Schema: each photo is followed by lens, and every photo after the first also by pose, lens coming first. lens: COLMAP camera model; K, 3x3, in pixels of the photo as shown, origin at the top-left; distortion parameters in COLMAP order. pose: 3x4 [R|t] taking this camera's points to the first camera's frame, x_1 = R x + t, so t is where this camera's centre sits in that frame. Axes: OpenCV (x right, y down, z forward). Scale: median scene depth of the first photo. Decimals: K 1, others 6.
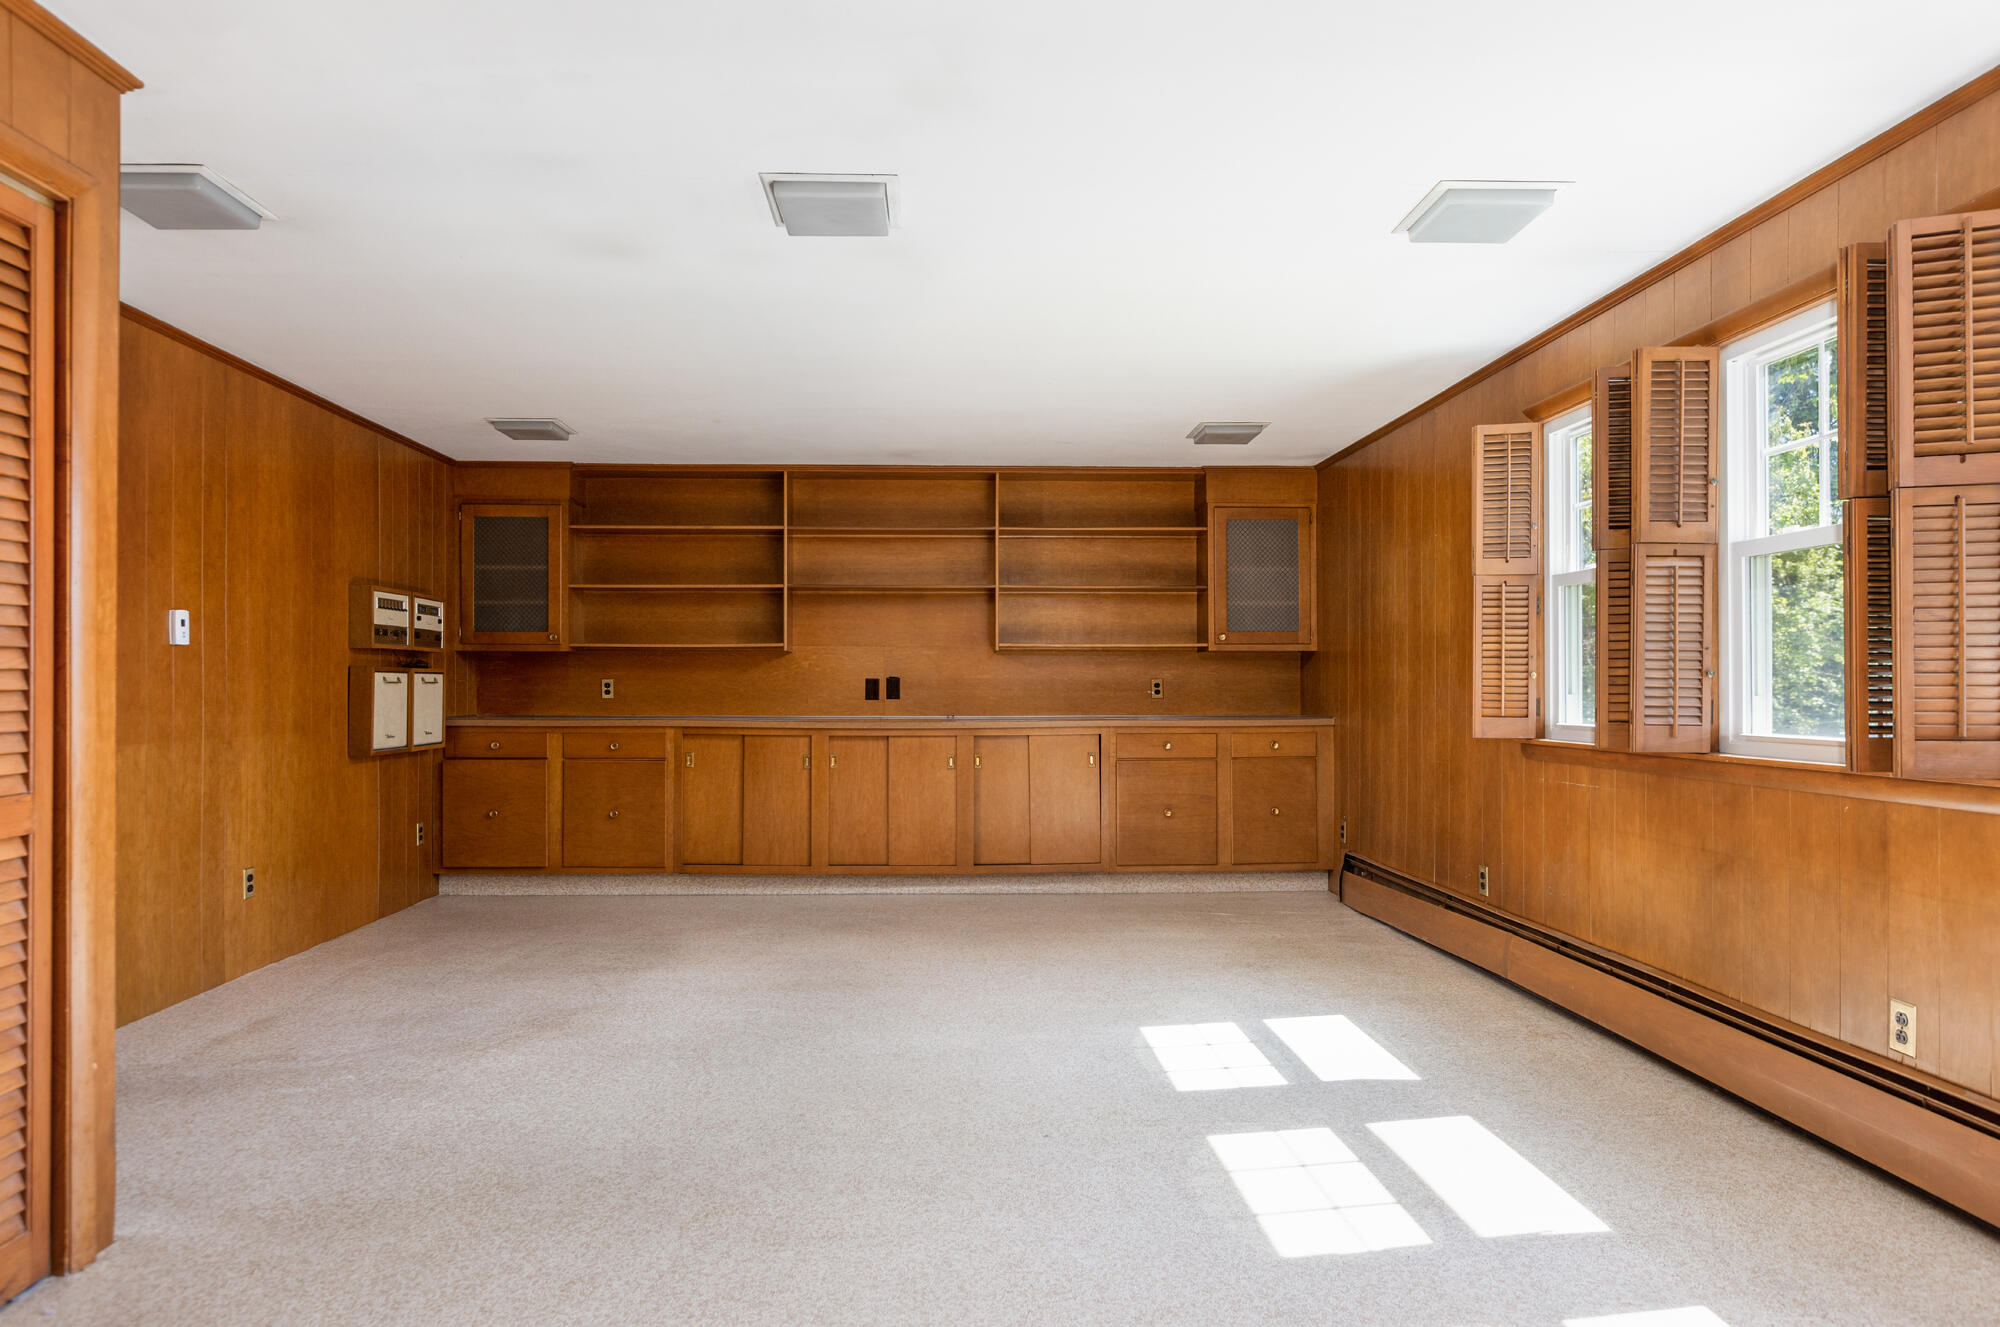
lens RADIAL K [[1199.8, 0, 987.3], [0, 1199.8, 673.3], [0, 0, 1]] dist [-0.004918, -0.000610]
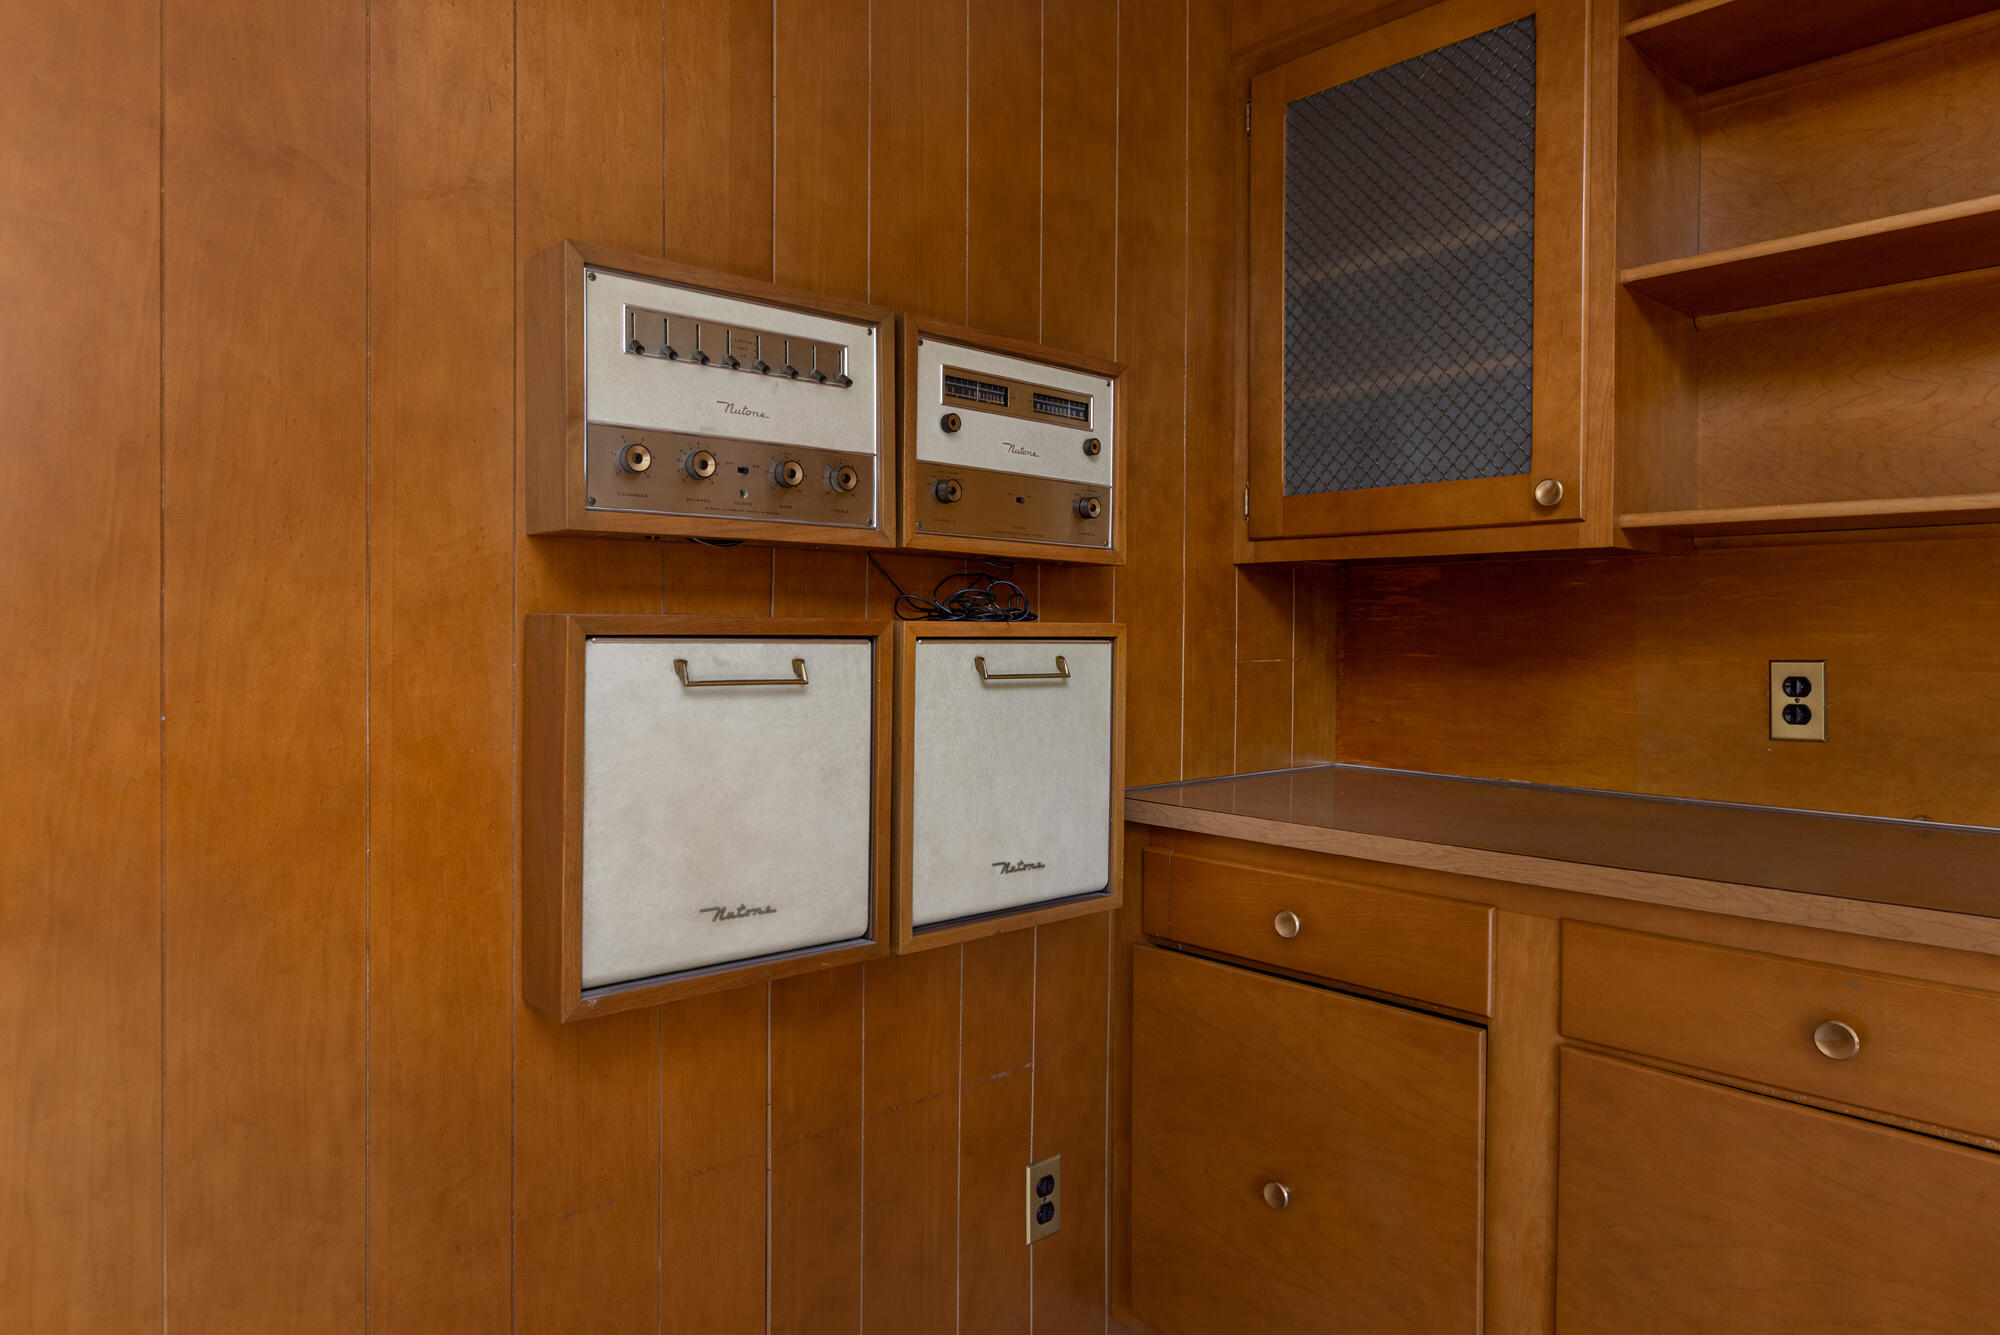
lens RADIAL K [[1199.8, 0, 988.9], [0, 1199.8, 658.1], [0, 0, 1]] dist [-0.004918, -0.000610]
pose [[0.627652, 0.021160, -0.778206, -0.257965], [0.004520, 0.999515, 0.030823, -0.004321], [0.778481, -0.022864, 0.627252, 0.804804]]
